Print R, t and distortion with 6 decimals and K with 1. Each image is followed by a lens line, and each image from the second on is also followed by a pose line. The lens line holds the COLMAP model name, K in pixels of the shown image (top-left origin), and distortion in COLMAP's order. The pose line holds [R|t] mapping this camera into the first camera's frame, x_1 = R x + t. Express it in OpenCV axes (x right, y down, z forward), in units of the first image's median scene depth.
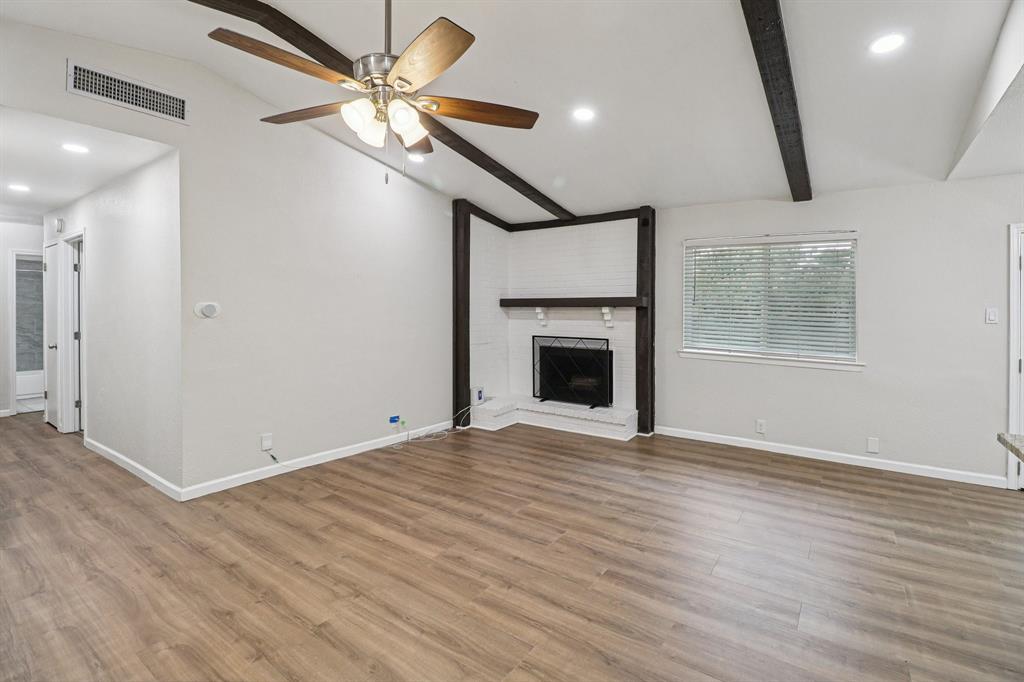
lens RADIAL K [[476.7, 0, 512.4], [0, 476.7, 317.3], [0, 0, 1]] dist [-0.002408, -0.000408]
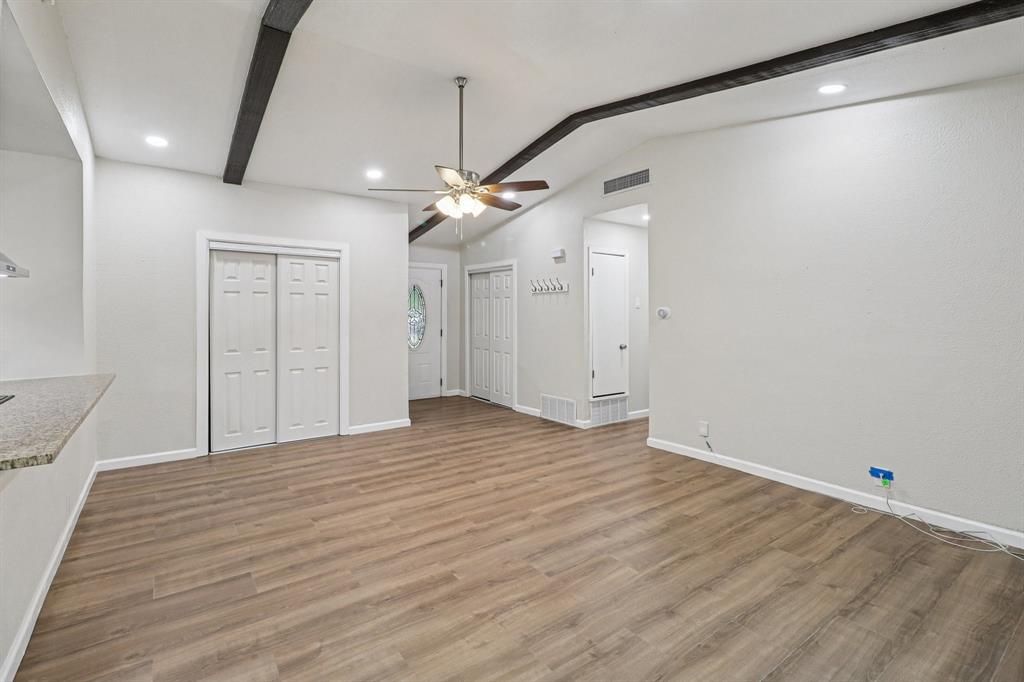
lens RADIAL K [[476.7, 0, 512.4], [0, 476.7, 317.3], [0, 0, 1]] dist [-0.002408, -0.000408]
pose [[-0.313843, 0.001187, -0.949474, 0.878379], [-0.010635, 0.999932, 0.004766, -0.008297], [0.949415, 0.011593, -0.313809, 1.135593]]
